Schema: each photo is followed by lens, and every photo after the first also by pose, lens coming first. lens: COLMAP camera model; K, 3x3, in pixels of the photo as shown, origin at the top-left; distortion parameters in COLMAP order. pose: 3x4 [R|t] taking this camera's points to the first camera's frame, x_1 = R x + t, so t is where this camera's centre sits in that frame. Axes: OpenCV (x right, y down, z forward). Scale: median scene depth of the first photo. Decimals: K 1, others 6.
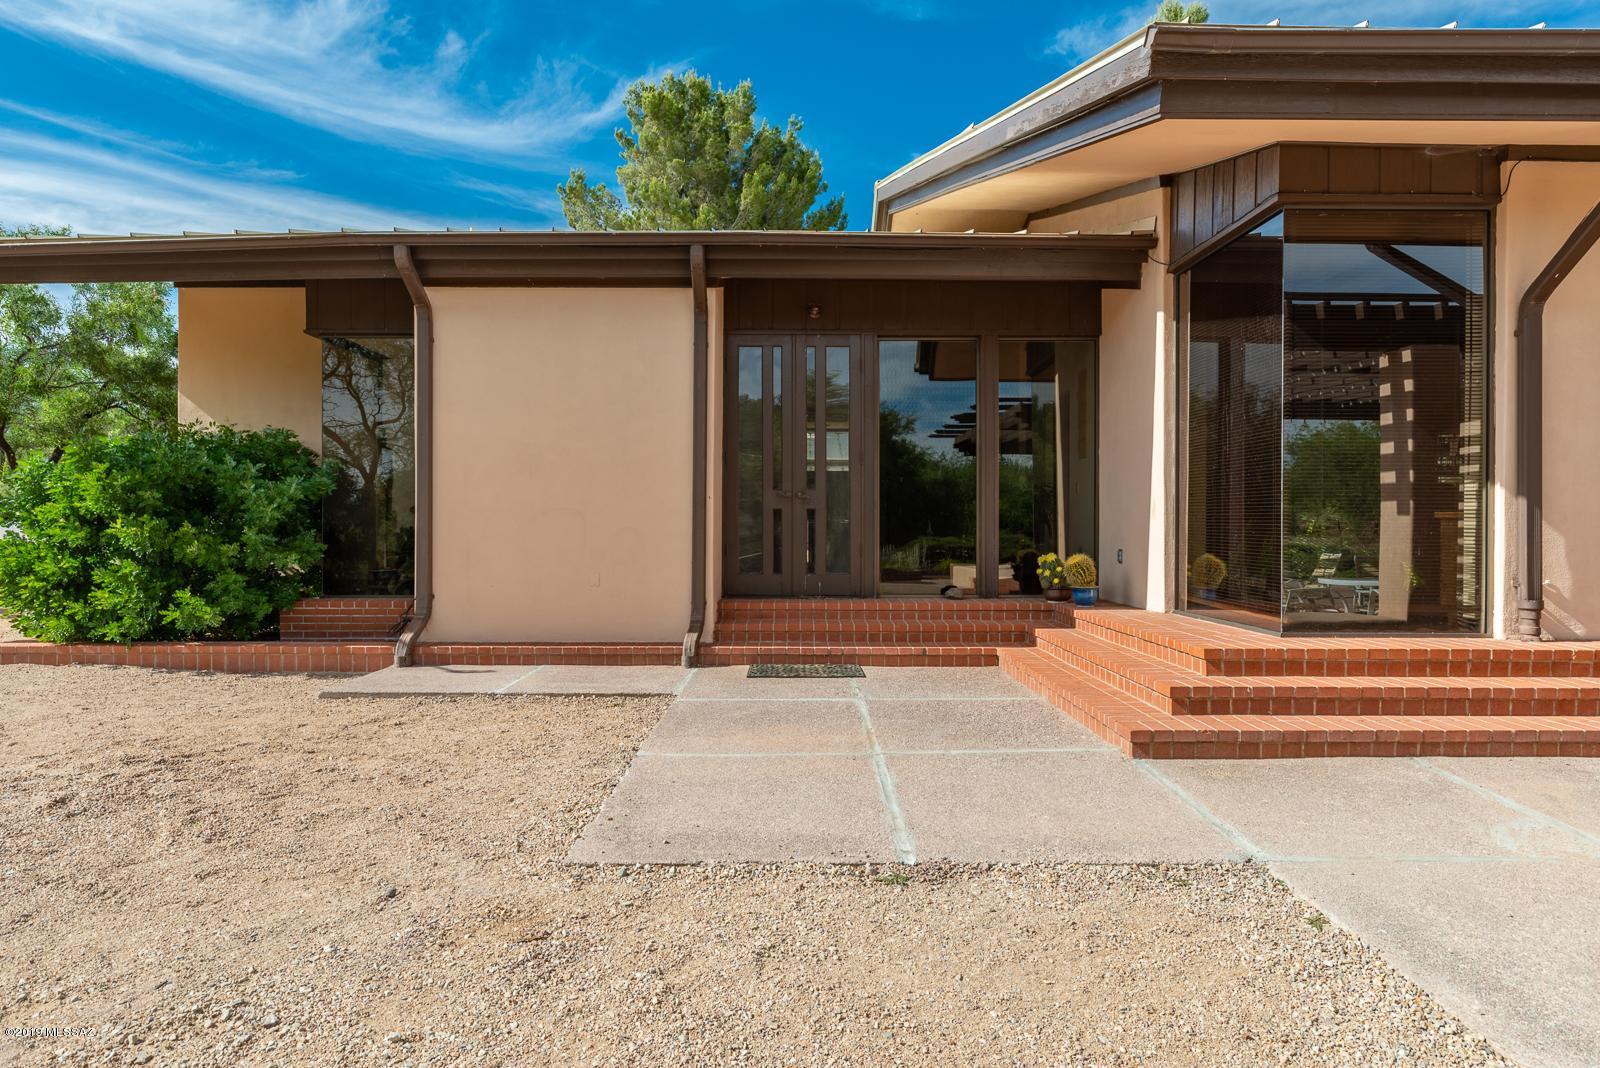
lens RADIAL K [[982.0, 0, 800.0], [0, 982.0, 534.0], [0, 0, 1]] dist [0.003092, 0.002368]
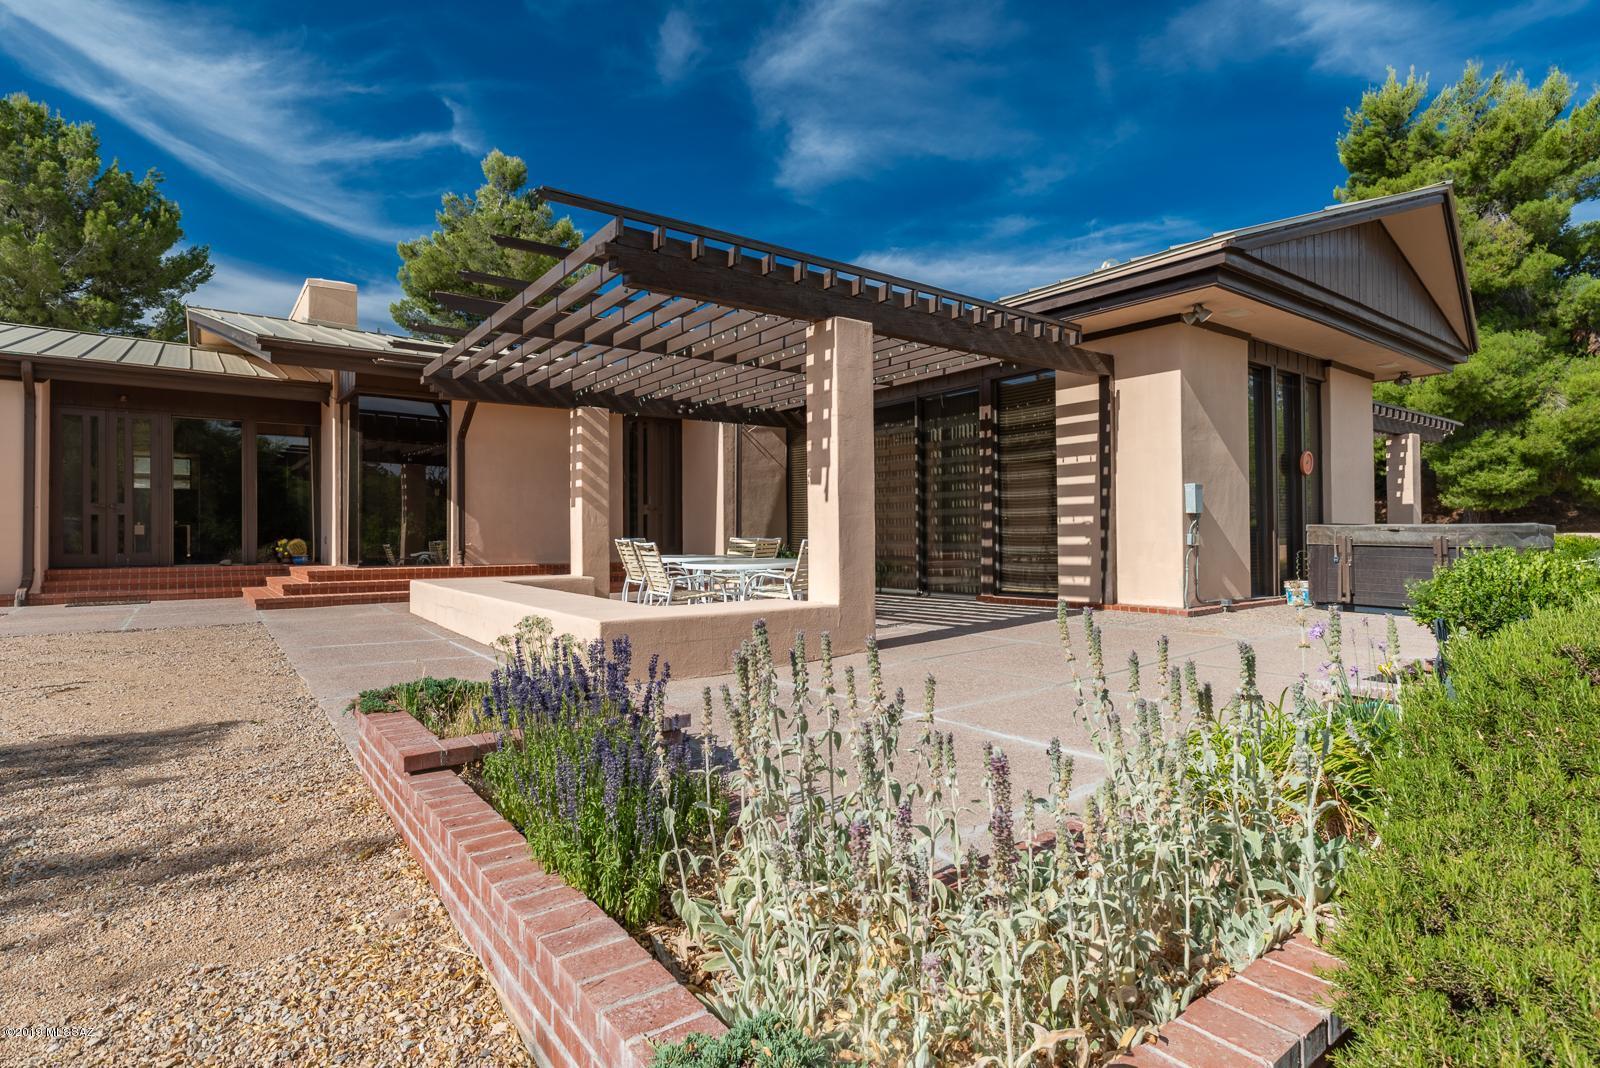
lens RADIAL K [[825.3, 0, 808.6], [0, 825.3, 540.0], [0, 0, 1]] dist [0.016477, -0.008893]
pose [[0.797574, -0.001784, 0.603218, 0.105236], [0.008332, 0.999933, -0.008059, 0.045157], [-0.603163, 0.011454, 0.797536, -0.955185]]
